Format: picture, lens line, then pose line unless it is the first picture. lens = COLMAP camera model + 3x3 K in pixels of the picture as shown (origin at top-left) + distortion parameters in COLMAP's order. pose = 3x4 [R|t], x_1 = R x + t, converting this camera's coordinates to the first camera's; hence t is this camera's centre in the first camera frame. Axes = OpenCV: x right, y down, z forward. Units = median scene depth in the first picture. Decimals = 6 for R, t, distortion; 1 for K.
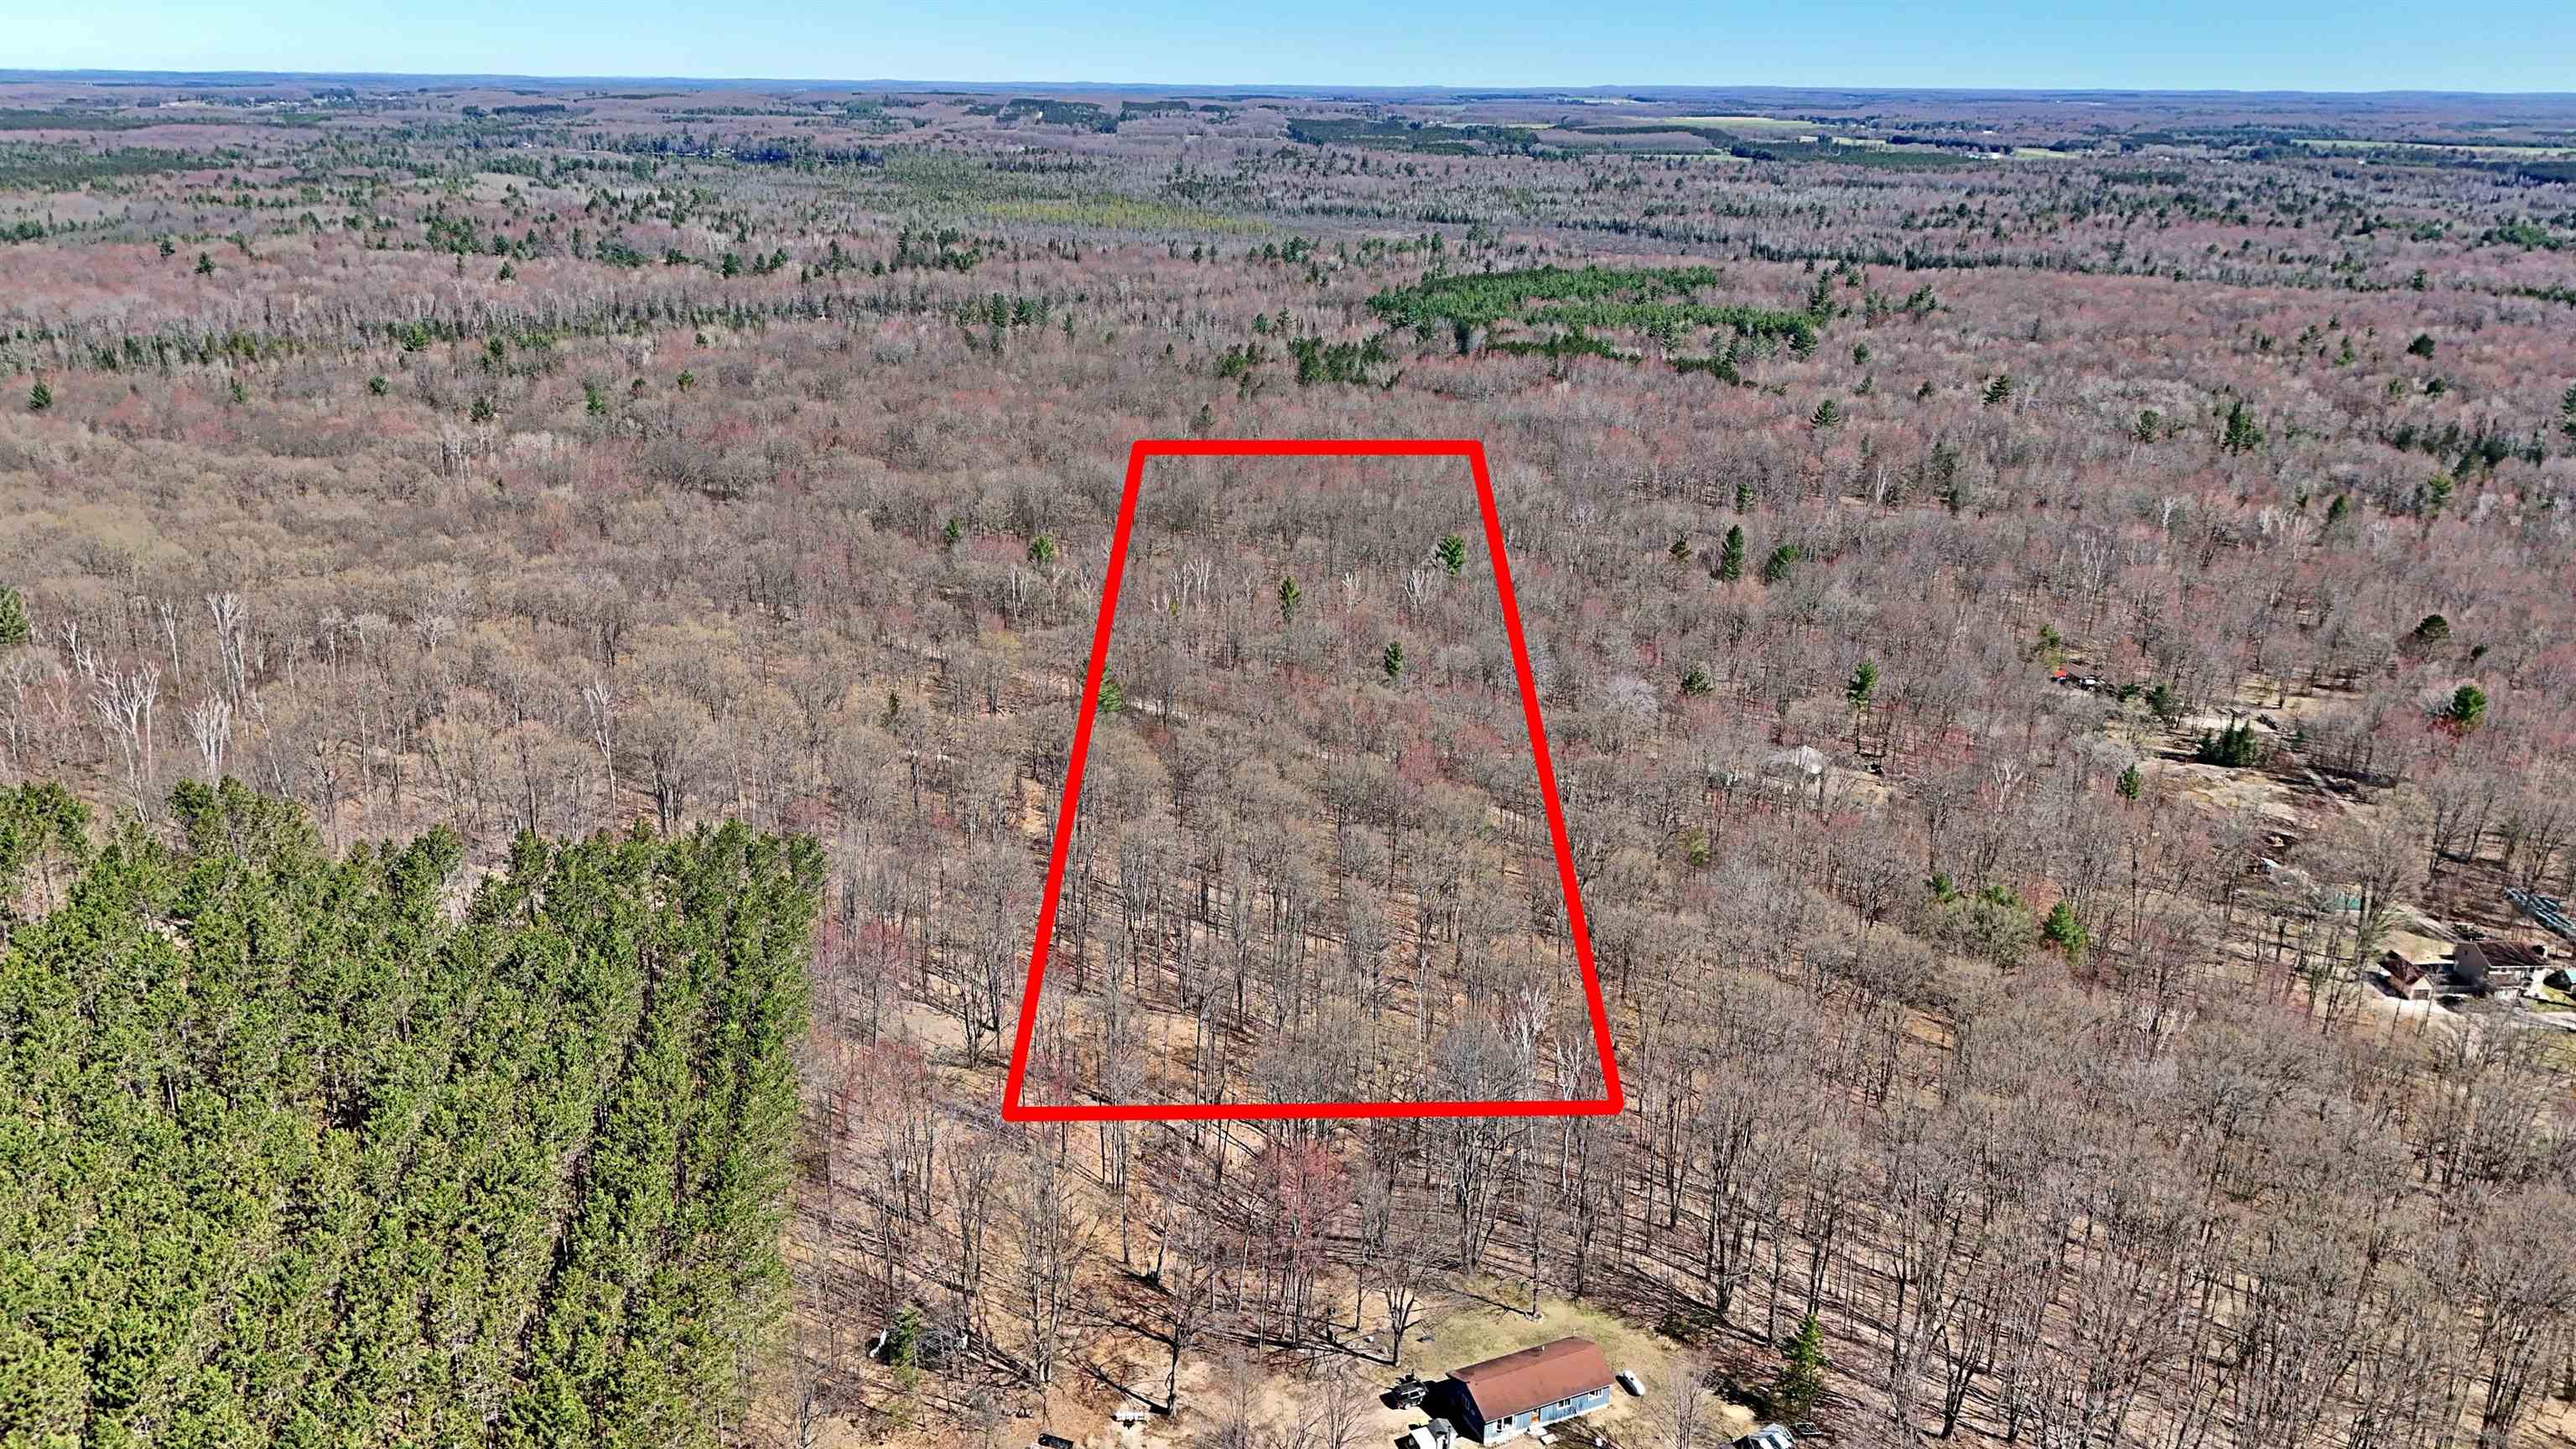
lens RADIAL K [[1893.1, 0, 1282.3], [0, 1893.1, 731.1], [0, 0, 1]] dist [0.070401, -0.067531]
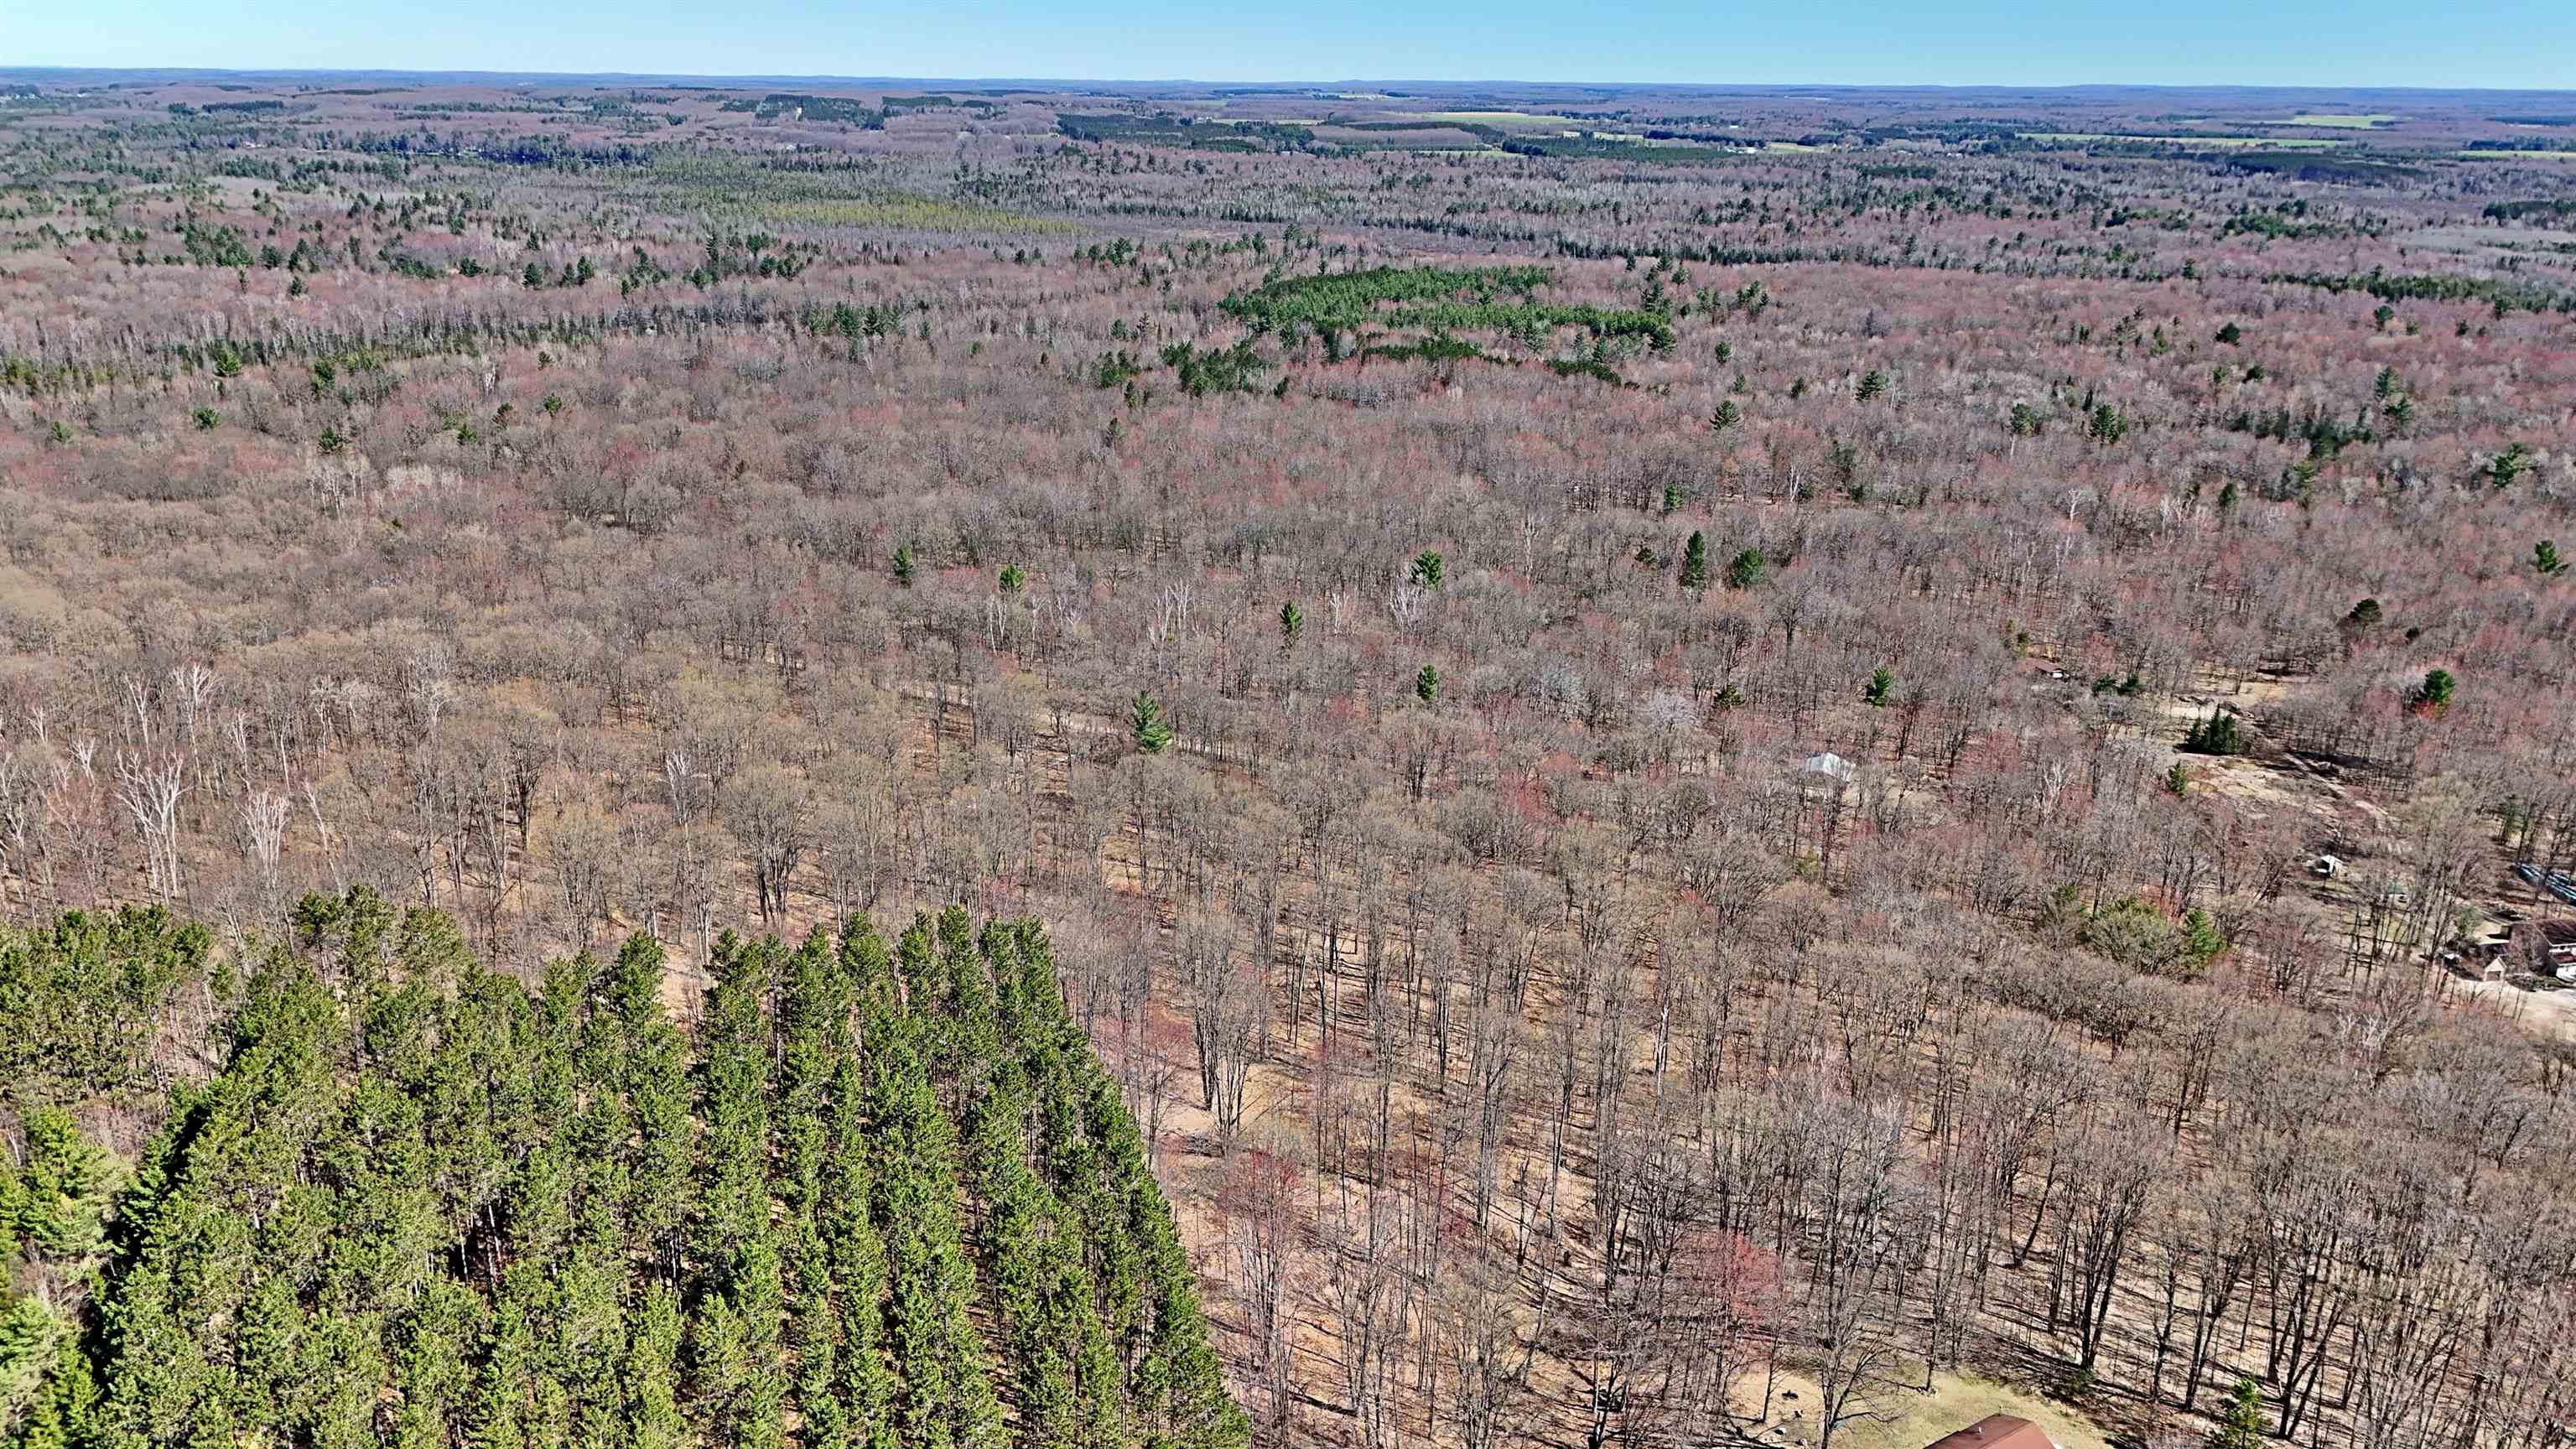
lens RADIAL K [[1893.1, 0, 1283.6], [0, 1893.1, 727.5], [0, 0, 1]] dist [0.070401, -0.067531]
pose [[0.992007, -0.042224, 0.118908, -0.041946], [0.042085, 0.999107, 0.003676, -0.006886], [-0.118958, 0.001358, 0.992898, 0.009715]]
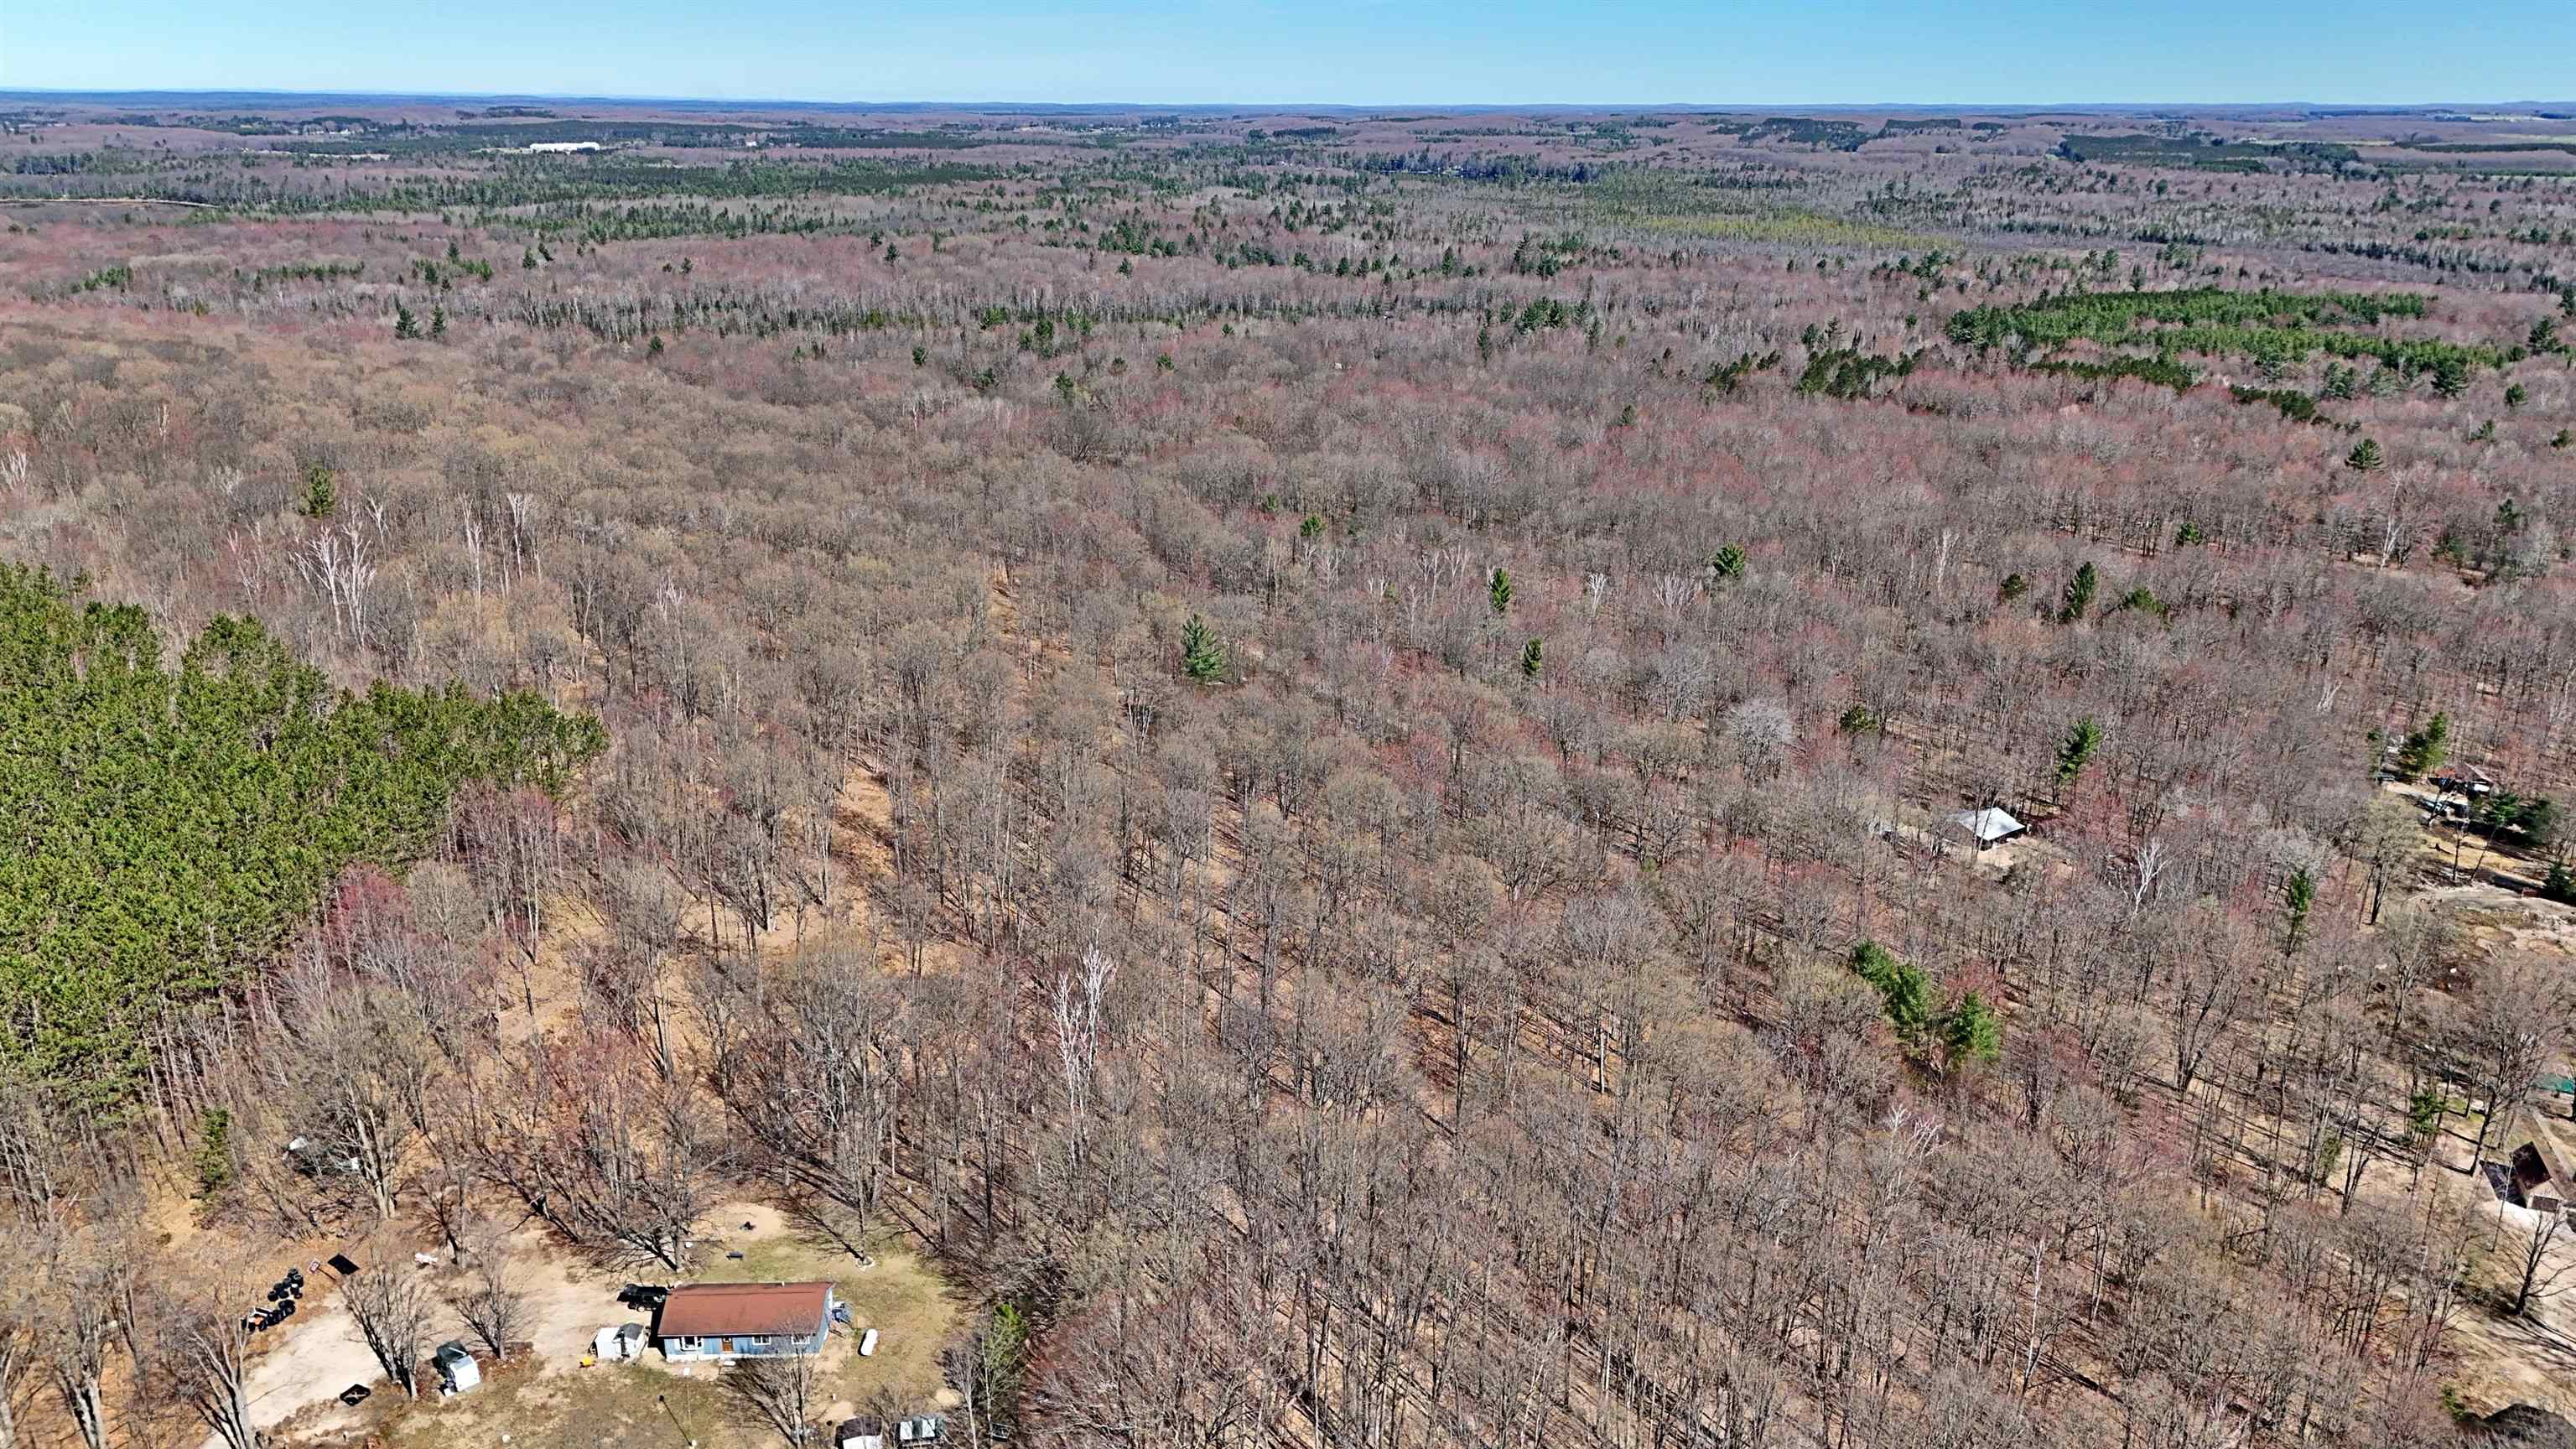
lens RADIAL K [[1893.1, 0, 1278.7], [0, 1893.1, 731.5], [0, 0, 1]] dist [0.070401, -0.067531]
pose [[0.923425, 0.116886, -0.365545, 0.091178], [-0.121011, 0.992582, 0.011693, 0.000792], [0.364200, 0.033438, 0.930720, 0.024889]]
